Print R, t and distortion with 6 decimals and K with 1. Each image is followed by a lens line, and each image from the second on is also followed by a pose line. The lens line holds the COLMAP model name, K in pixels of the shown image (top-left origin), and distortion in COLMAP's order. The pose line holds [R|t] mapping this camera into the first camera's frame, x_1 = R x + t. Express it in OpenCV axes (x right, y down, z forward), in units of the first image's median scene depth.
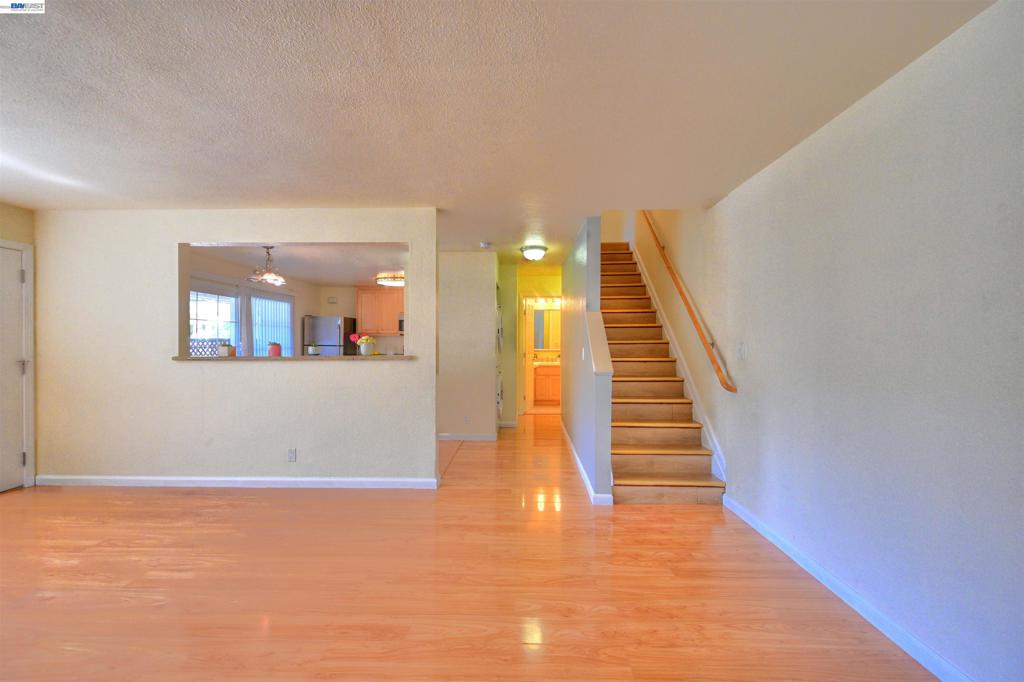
lens RADIAL K [[402.8, 0, 507.2], [0, 402.8, 345.8], [0, 0, 1]] dist [-0.001087, -0.000137]
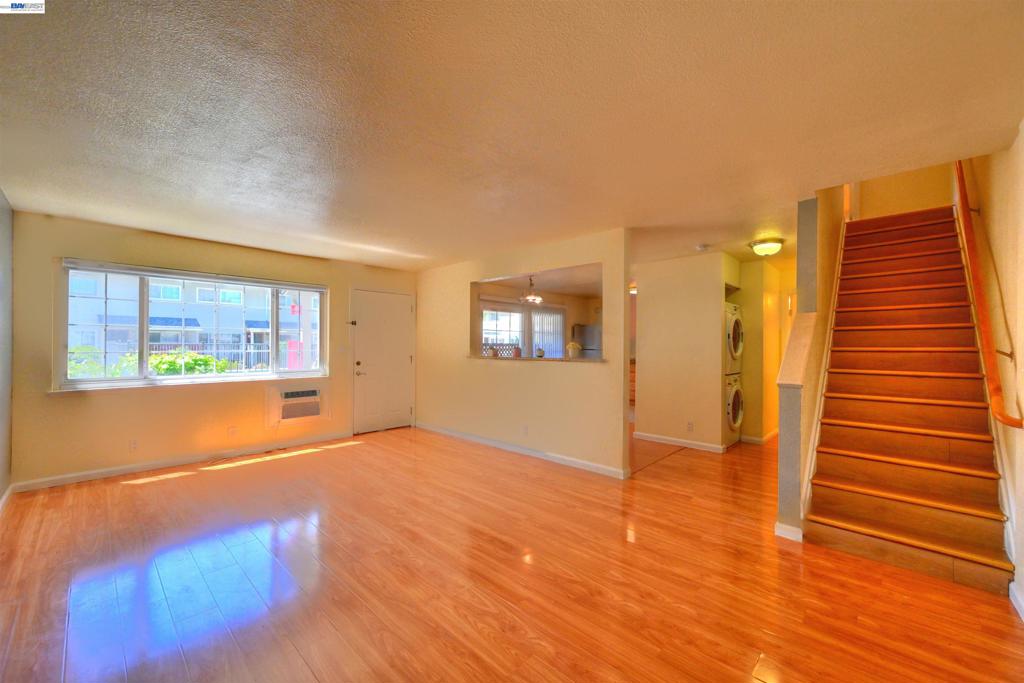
lens RADIAL K [[402.8, 0, 507.2], [0, 402.8, 346.3], [0, 0, 1]] dist [-0.001087, -0.000137]
pose [[0.735544, 0.005330, -0.677455, 0.331412], [-0.012585, 0.999904, -0.005798, -0.001726], [0.677360, 0.012790, 0.735541, -0.038342]]
